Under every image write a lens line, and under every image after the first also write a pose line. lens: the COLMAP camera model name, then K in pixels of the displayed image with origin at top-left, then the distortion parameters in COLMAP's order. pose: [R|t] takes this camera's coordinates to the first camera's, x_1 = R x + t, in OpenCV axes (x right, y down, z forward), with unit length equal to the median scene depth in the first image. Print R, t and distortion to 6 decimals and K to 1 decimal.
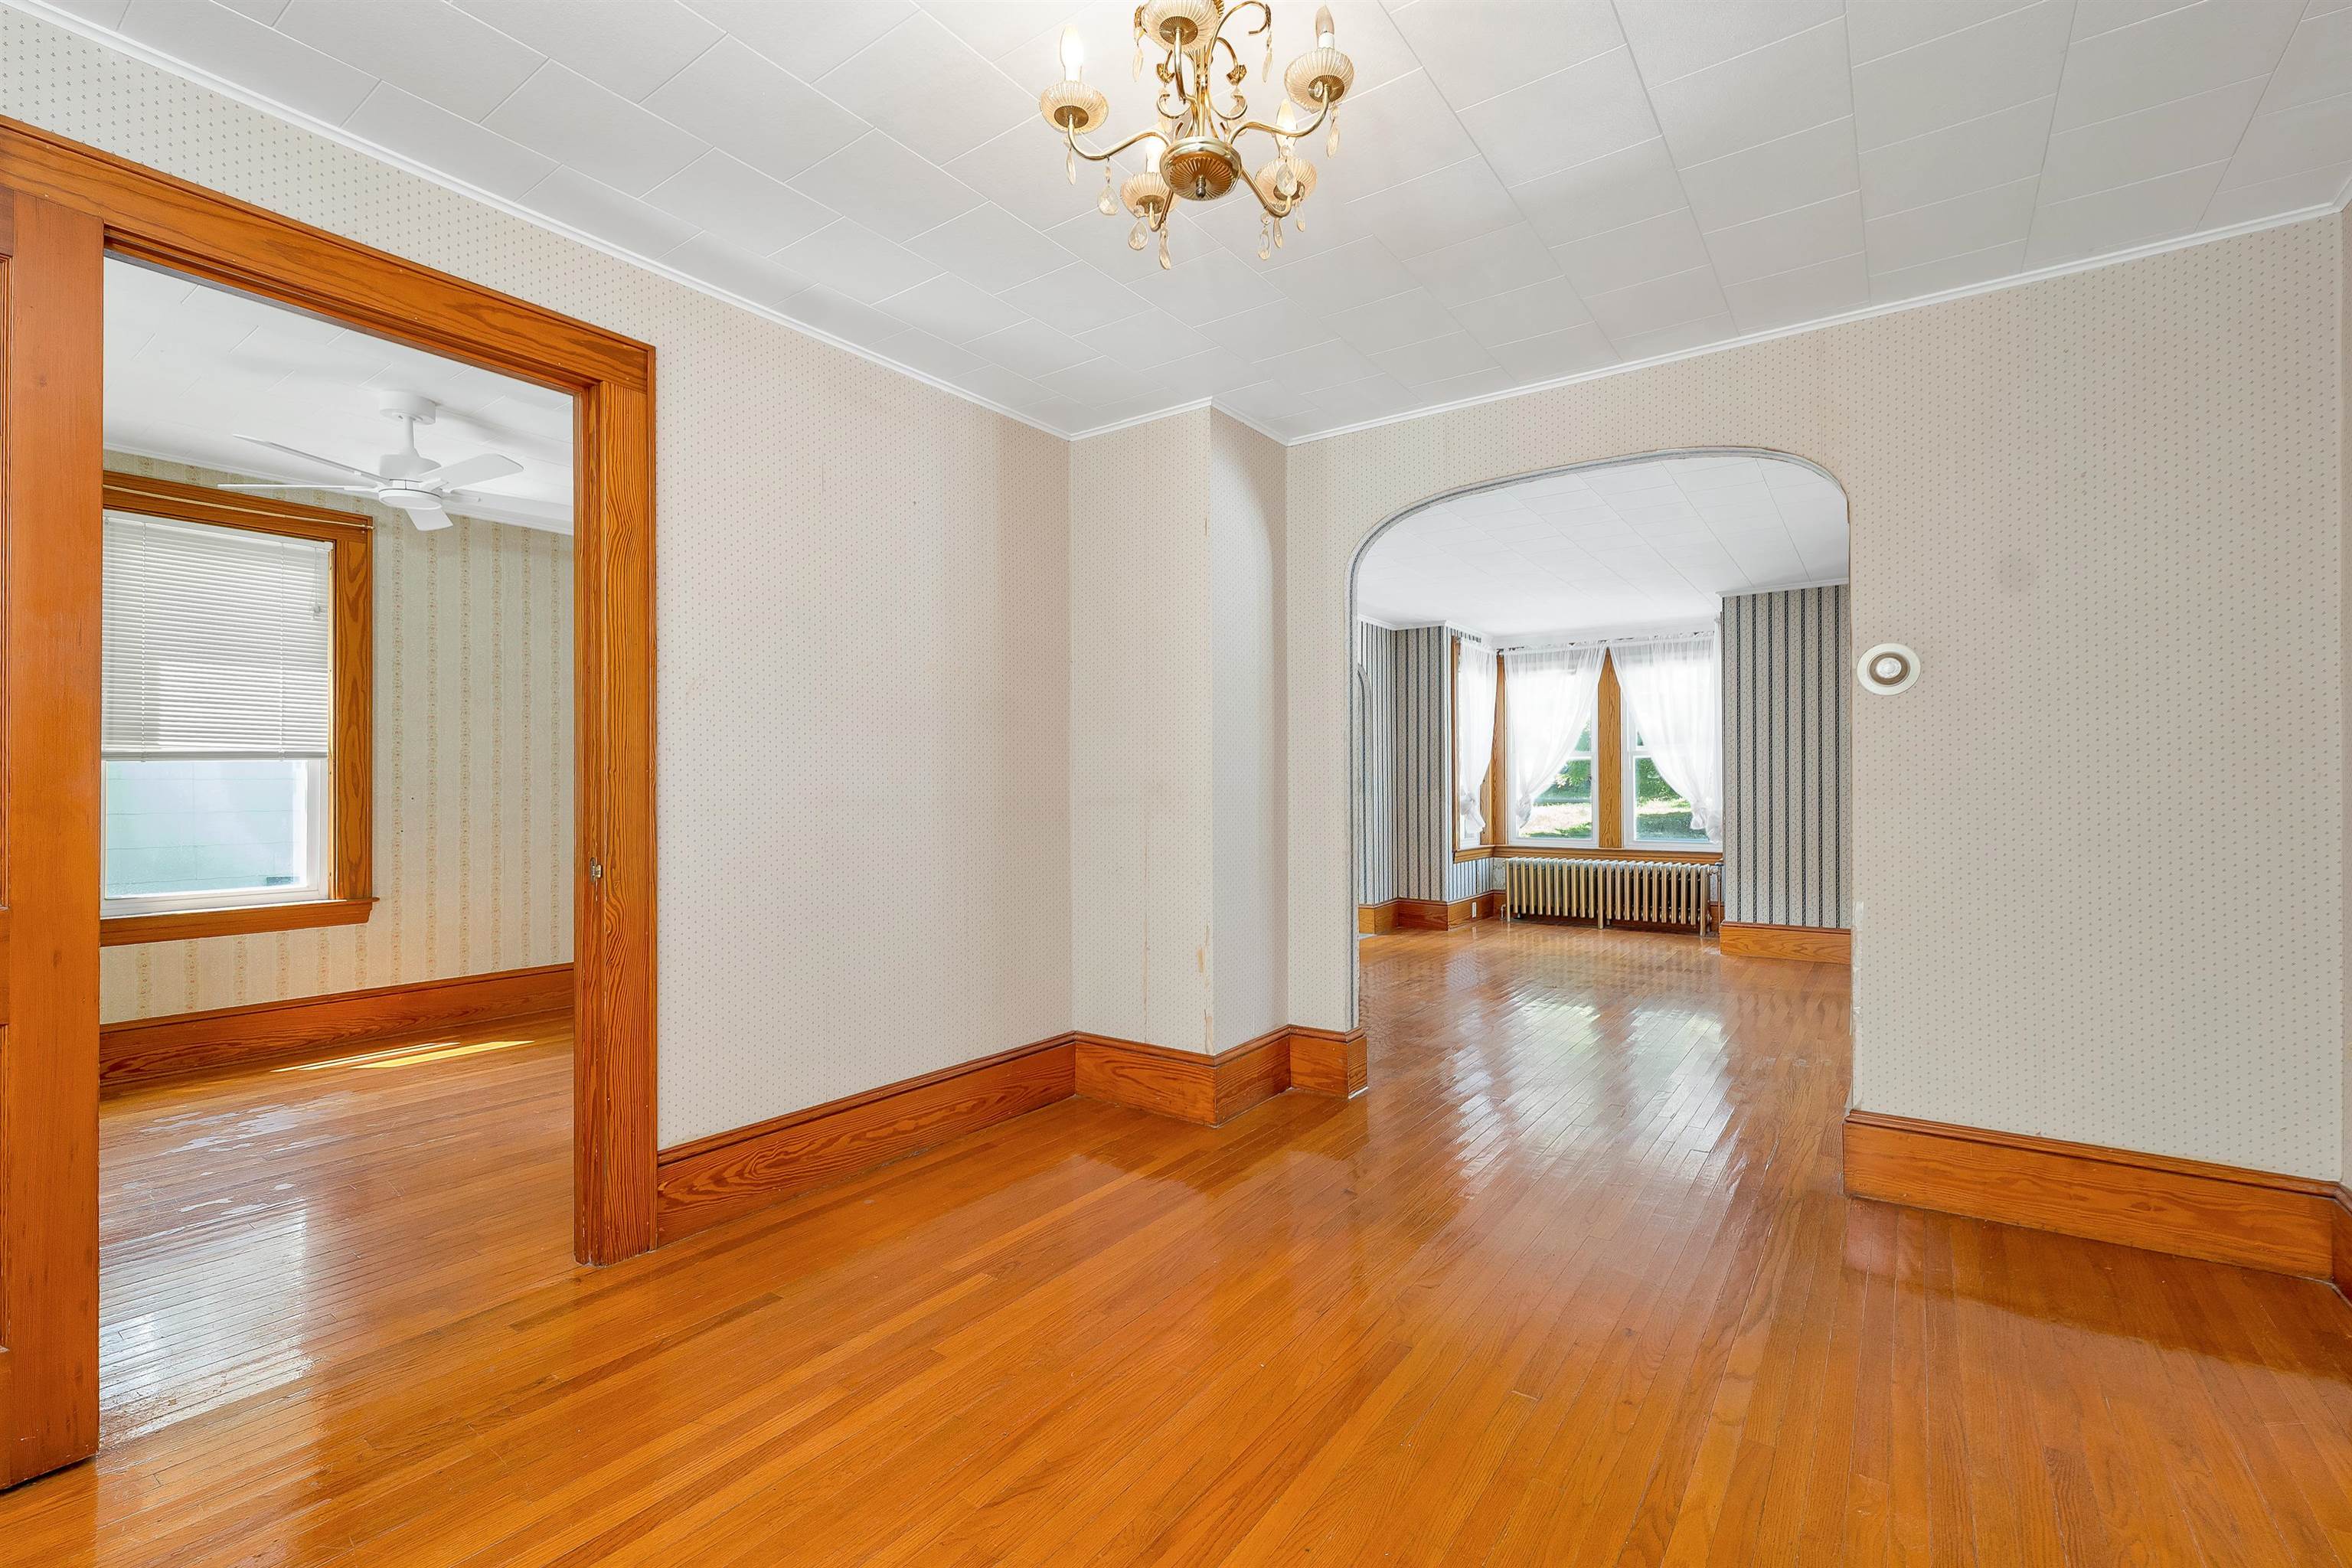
lens RADIAL K [[1035.7, 0, 1173.3], [0, 1035.7, 786.3], [0, 0, 1]] dist [0.014075, 0.000129]
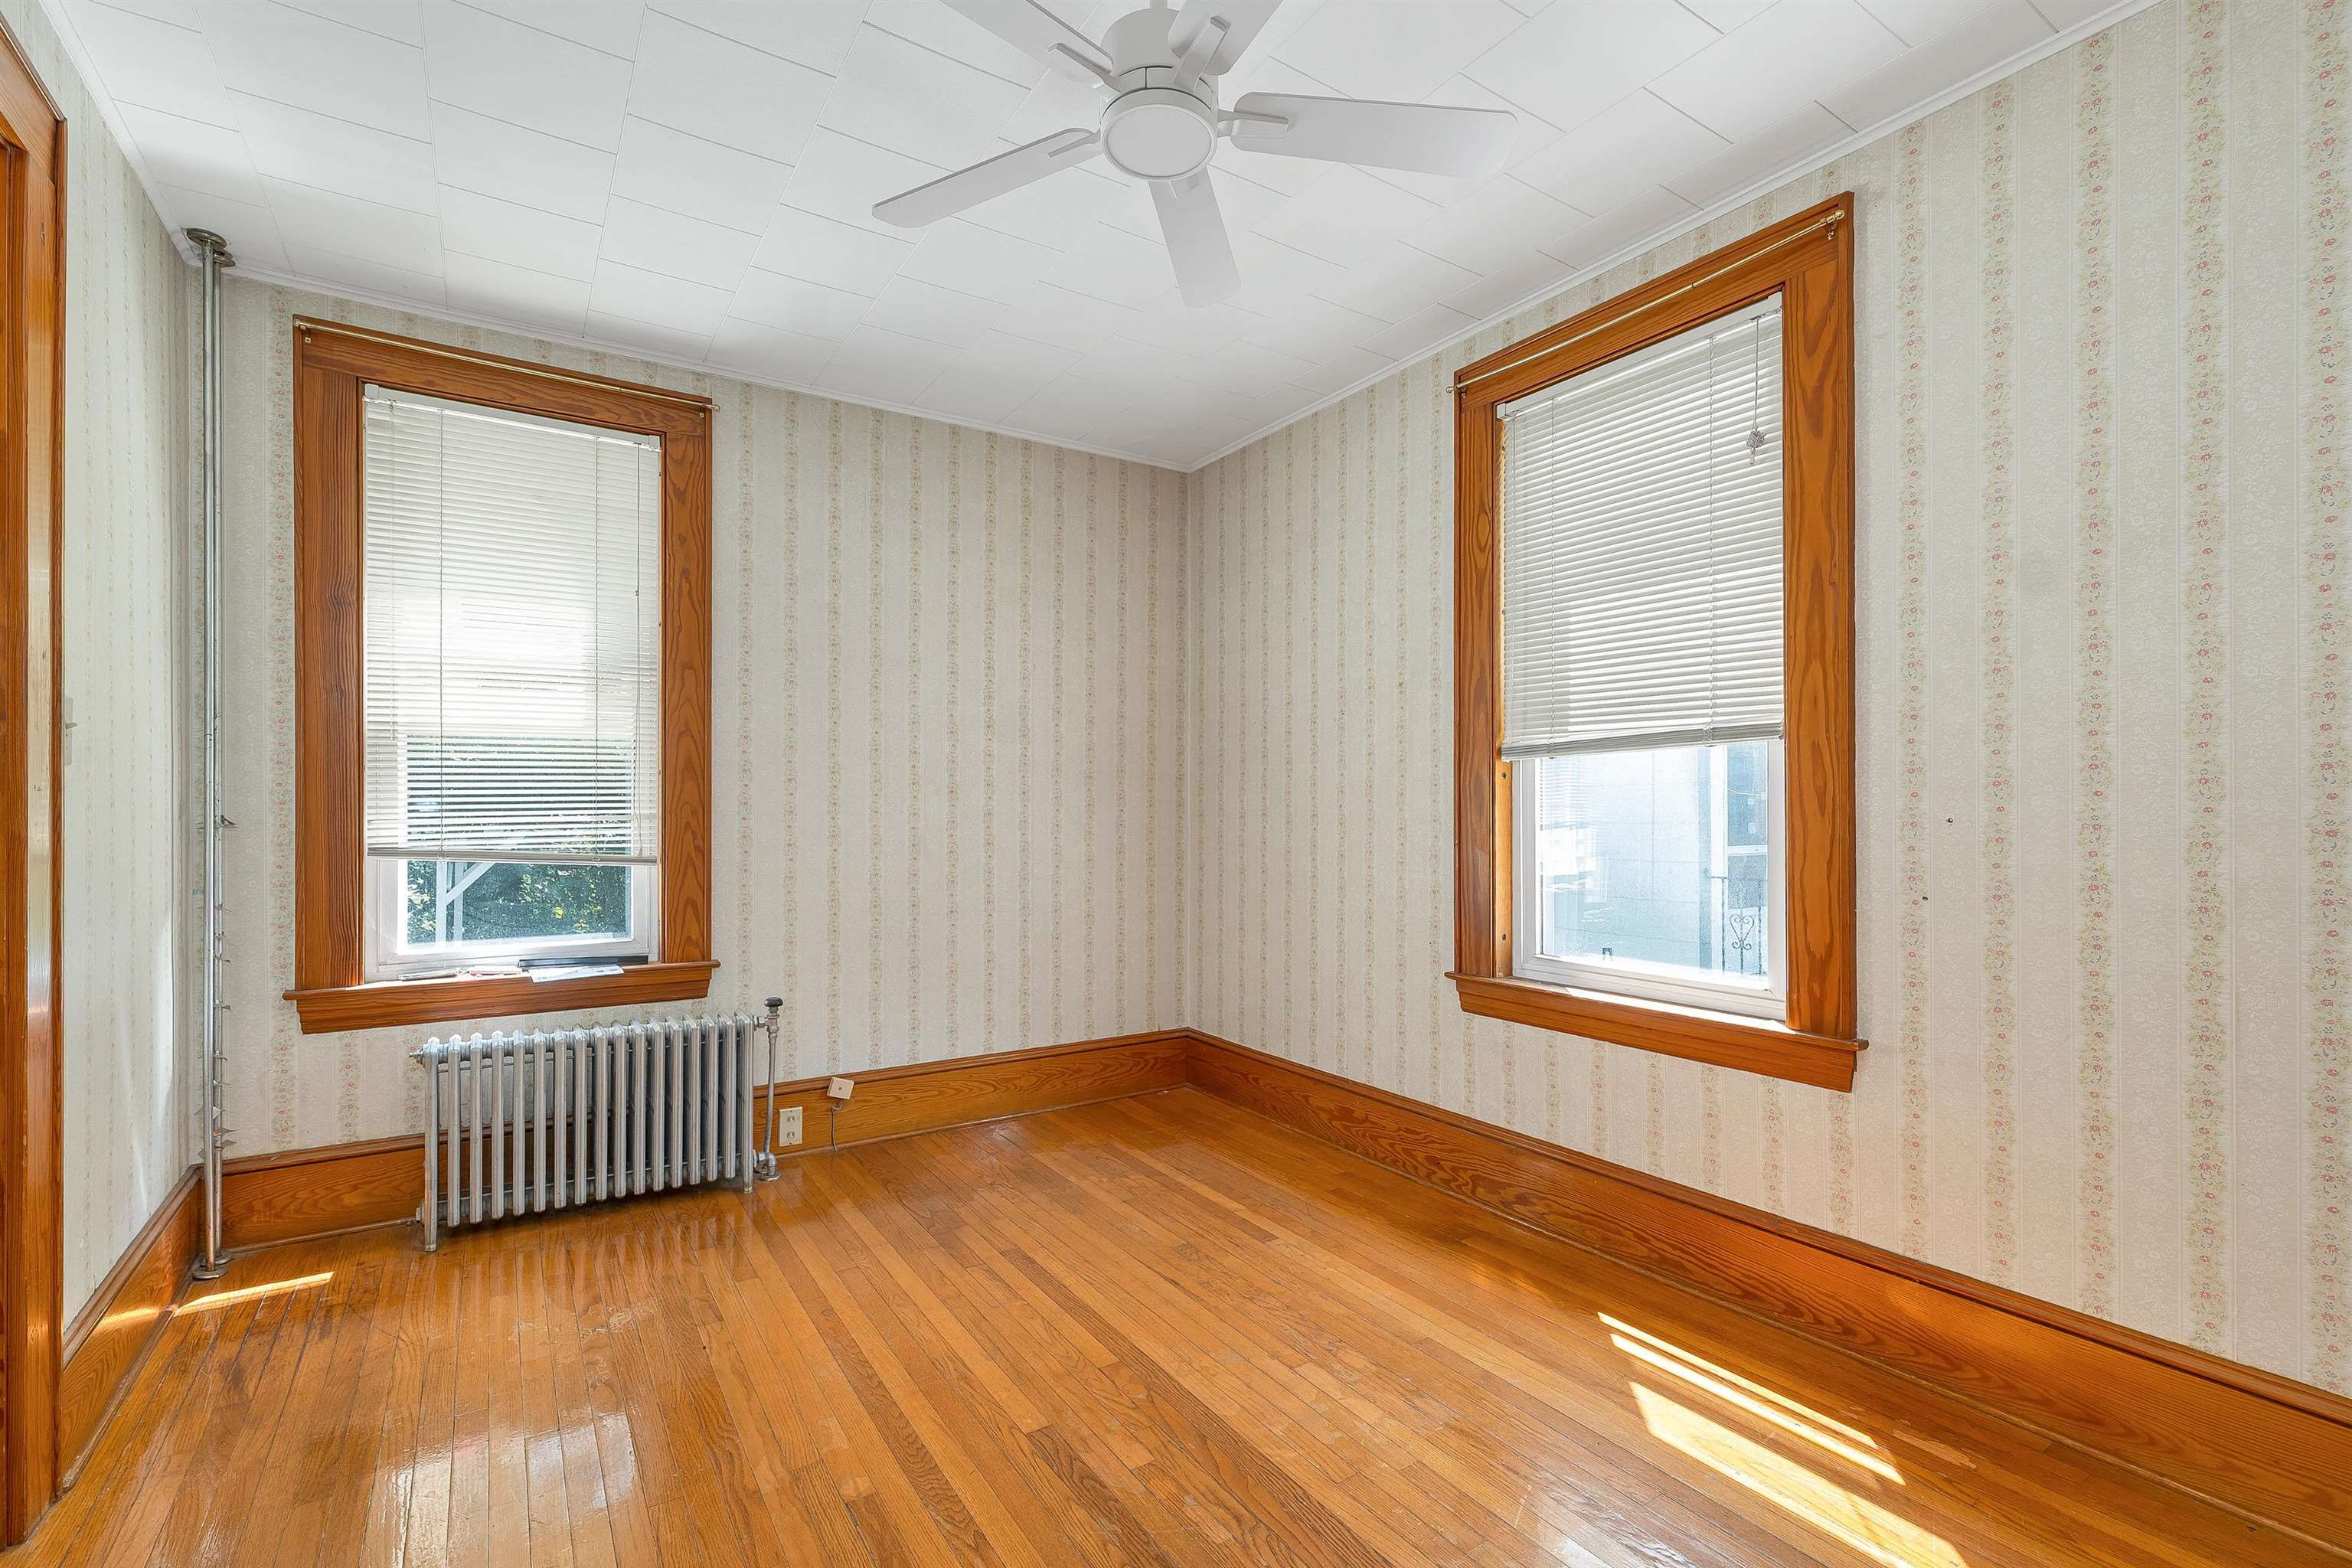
lens RADIAL K [[1035.7, 0, 1169.4], [0, 1035.7, 797.3], [0, 0, 1]] dist [0.014075, 0.000129]
pose [[-0.371891, -0.003688, -0.928269, -0.247398], [0.003329, 0.999980, -0.005306, 0.003696], [0.928271, -0.005064, -0.371871, 0.914664]]
